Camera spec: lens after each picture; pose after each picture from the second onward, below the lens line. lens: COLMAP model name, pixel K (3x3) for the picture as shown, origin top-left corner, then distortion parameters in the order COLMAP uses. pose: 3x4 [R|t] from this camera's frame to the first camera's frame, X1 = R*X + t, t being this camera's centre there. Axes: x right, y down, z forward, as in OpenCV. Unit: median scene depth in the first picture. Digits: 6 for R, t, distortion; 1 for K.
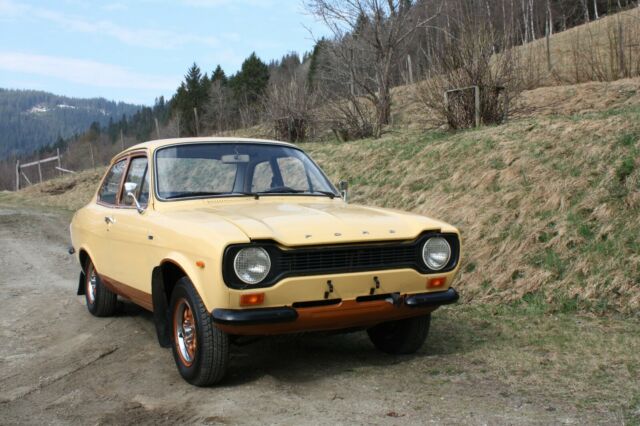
lens RADIAL K [[689.9, 0, 320.0], [0, 689.9, 213.0], [0, 0, 1]] dist [-0.016179, -0.003035]
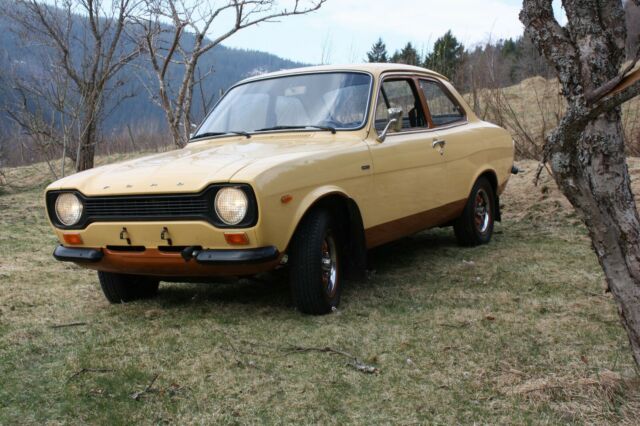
lens RADIAL K [[828.9, 0, 320.0], [0, 828.9, 213.0], [0, 0, 1]] dist [-0.048624, 0.012165]
pose [[0.541655, 0.060576, -0.838415, 1.166836], [0.043568, 0.994036, 0.099967, -0.034303], [0.839471, -0.090675, 0.535786, 0.558914]]
